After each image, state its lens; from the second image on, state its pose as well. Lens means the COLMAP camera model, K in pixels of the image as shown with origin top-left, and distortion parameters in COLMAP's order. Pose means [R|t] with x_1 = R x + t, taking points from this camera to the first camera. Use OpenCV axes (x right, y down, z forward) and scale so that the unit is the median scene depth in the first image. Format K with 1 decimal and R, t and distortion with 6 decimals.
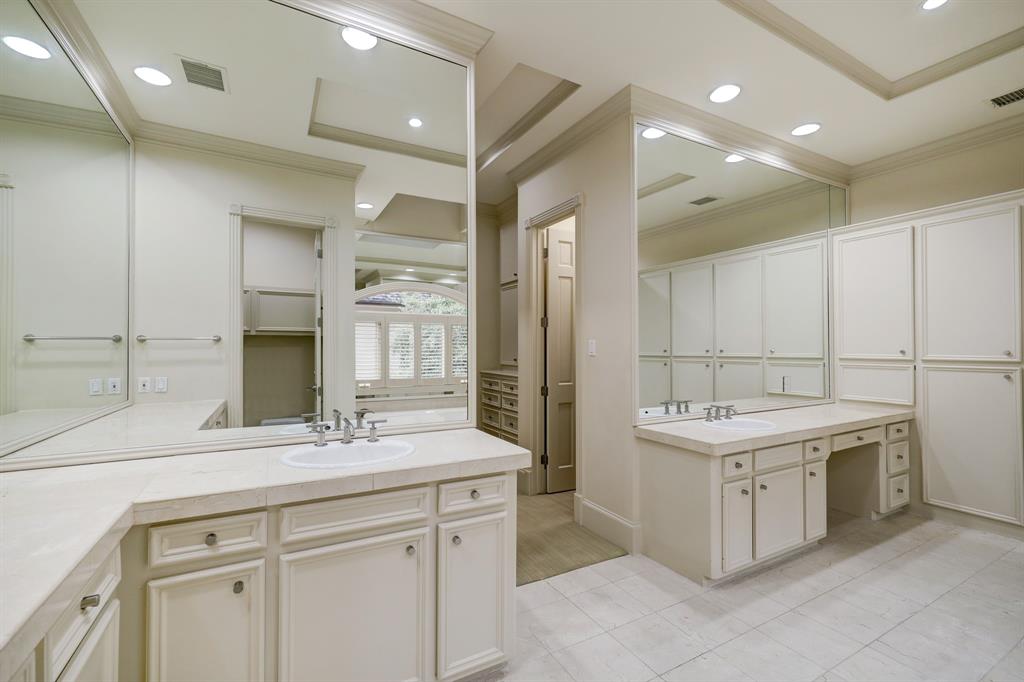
lens RADIAL K [[428.0, 0, 512.0], [0, 428.0, 341.0], [0, 0, 1]] dist [0.018852, -0.000242]
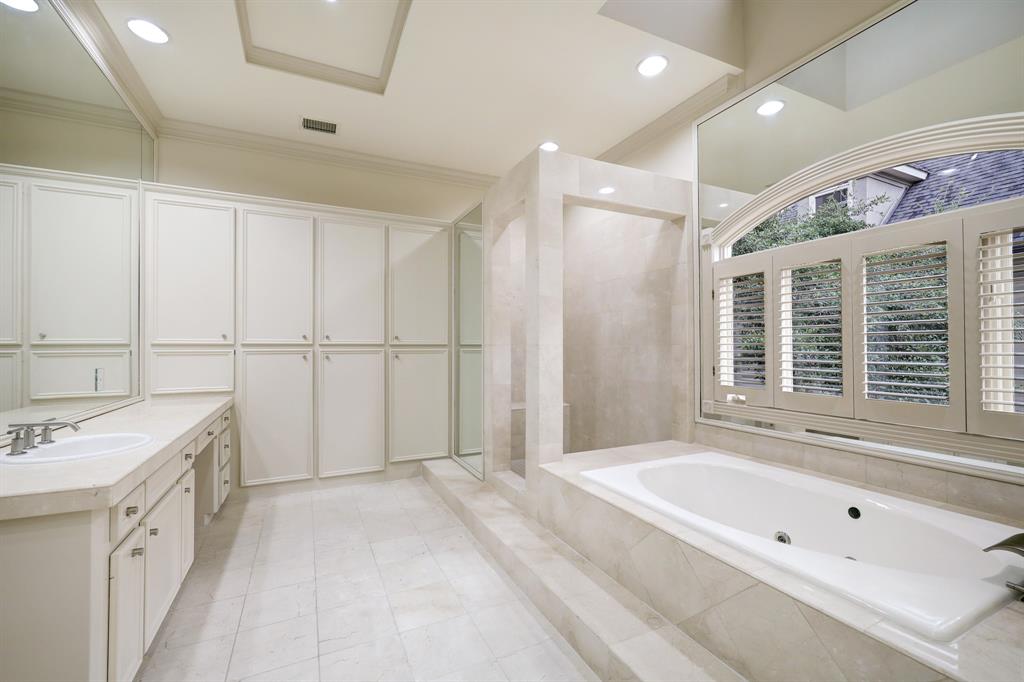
lens RADIAL K [[445.5, 0, 512.0], [0, 445.5, 341.0], [0, 0, 1]] dist [0.001555, 0.000032]
pose [[0.067476, 0.013296, 0.997632, -0.034406], [-0.014873, 0.999814, -0.012319, 0.039536], [-0.997610, -0.014006, 0.067662, 0.312070]]
